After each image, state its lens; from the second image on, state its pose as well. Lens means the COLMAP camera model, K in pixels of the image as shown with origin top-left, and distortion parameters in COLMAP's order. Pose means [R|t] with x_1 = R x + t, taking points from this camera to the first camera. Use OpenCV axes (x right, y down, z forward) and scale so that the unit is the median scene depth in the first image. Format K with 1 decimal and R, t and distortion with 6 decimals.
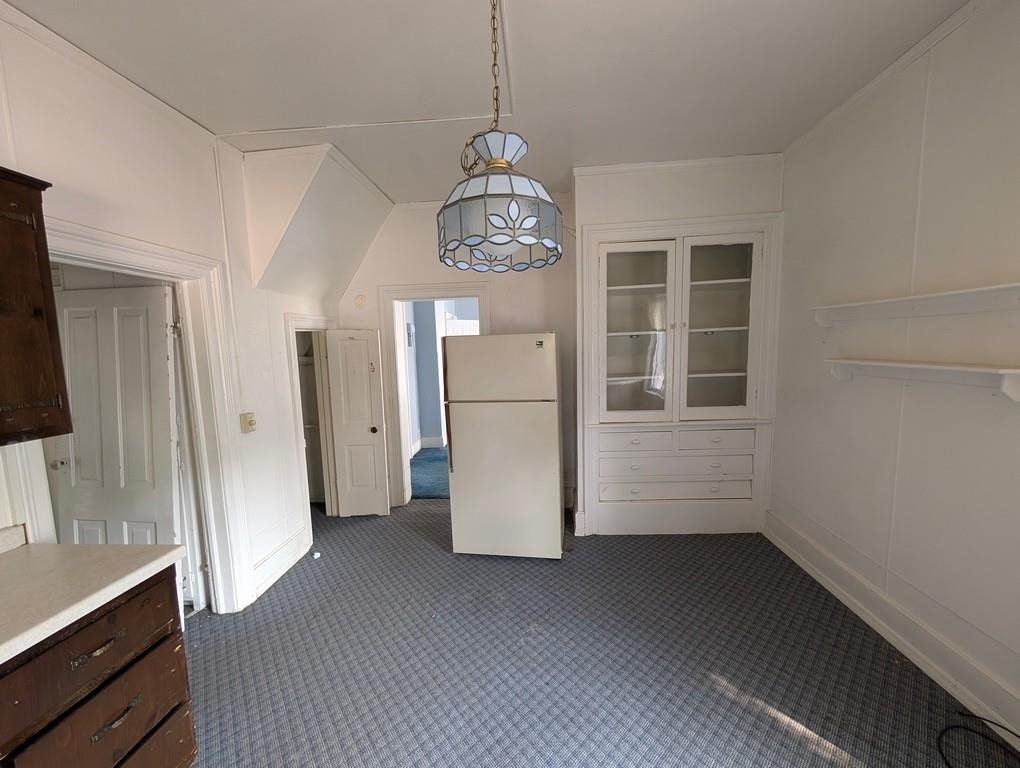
lens RADIAL K [[386.4, 0, 515.2], [0, 386.4, 384.7], [0, 0, 1]] dist [0.002114, -0.000045]
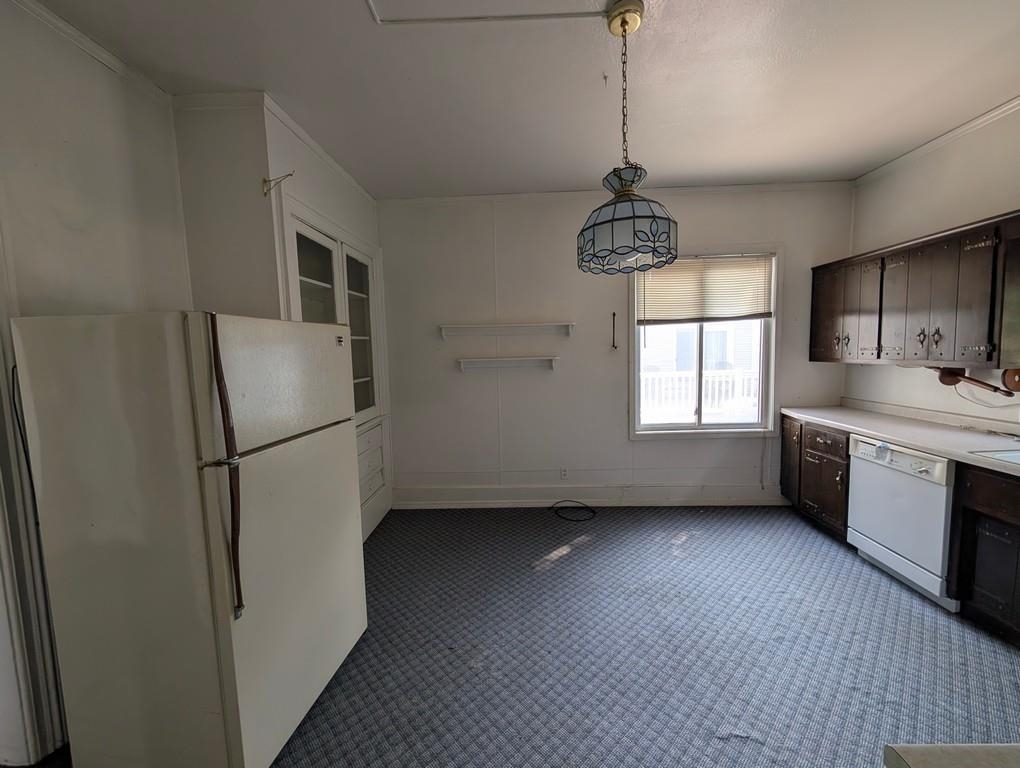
lens RADIAL K [[386.4, 0, 515.3], [0, 386.4, 380.7], [0, 0, 1]] dist [0.002114, -0.000045]
pose [[-0.036567, -0.043991, 0.998362, -0.798702], [0.134099, 0.989779, 0.048525, -0.025804], [-0.990293, 0.135654, -0.030295, 0.867596]]
